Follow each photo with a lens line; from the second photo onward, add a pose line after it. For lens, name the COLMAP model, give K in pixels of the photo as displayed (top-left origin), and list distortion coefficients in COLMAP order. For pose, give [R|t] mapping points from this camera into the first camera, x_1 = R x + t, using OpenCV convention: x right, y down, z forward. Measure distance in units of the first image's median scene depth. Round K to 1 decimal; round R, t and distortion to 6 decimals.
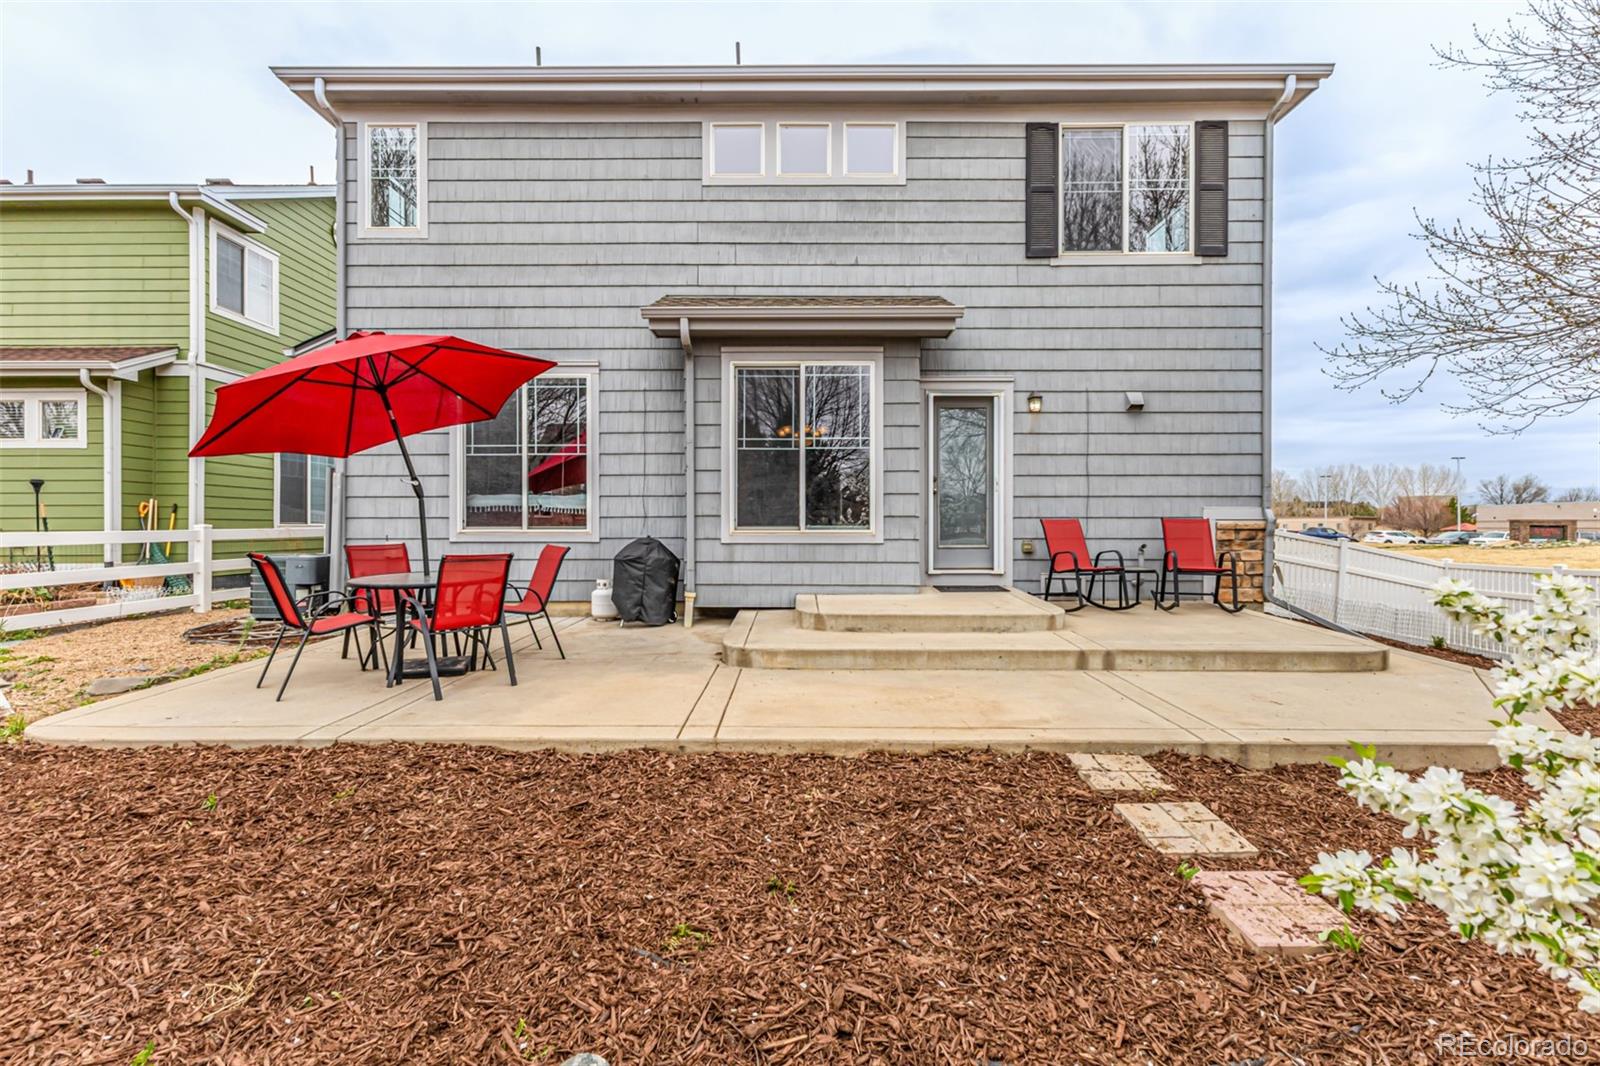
lens RADIAL K [[686.5, 0, 797.4], [0, 686.5, 528.8], [0, 0, 1]] dist [0.013711, -0.000041]
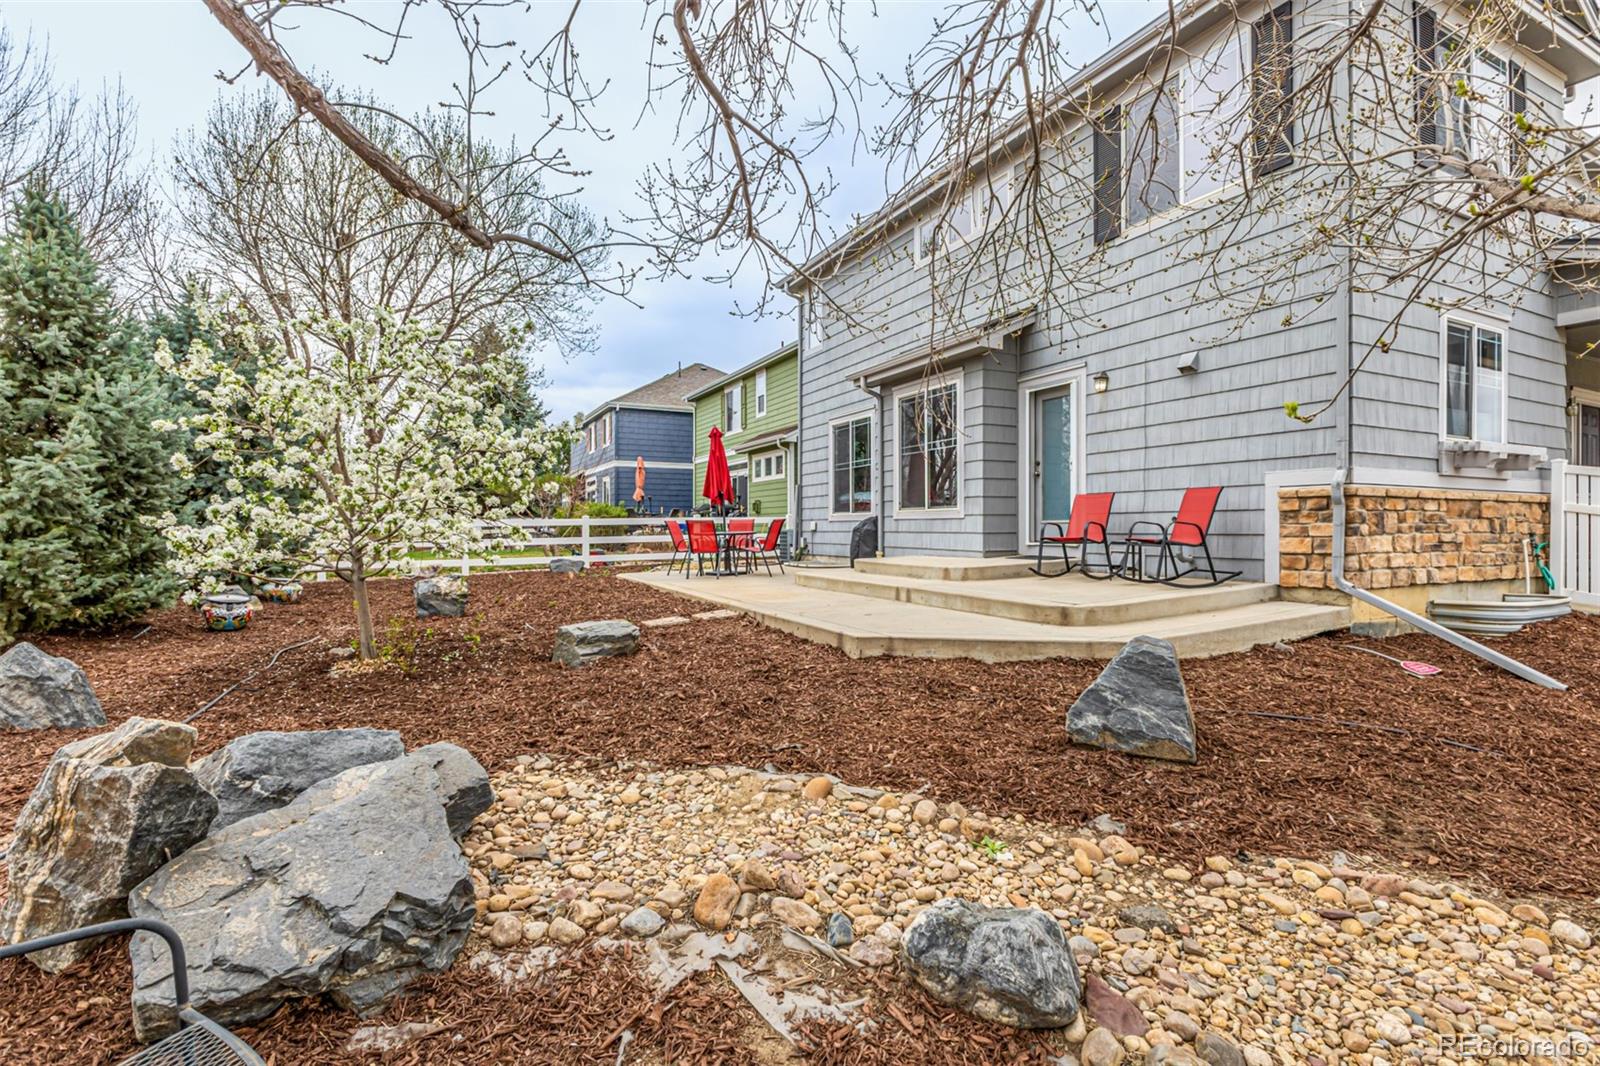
lens RADIAL K [[739.1, 0, 800.0], [0, 739.1, 533.0], [0, 0, 1]] dist [-0.003130, -0.001139]
pose [[0.457864, 0.005254, -0.889007, 1.134126], [-0.003757, 0.999985, 0.003975, 0.041313], [0.889014, 0.001520, 0.457877, 0.084000]]
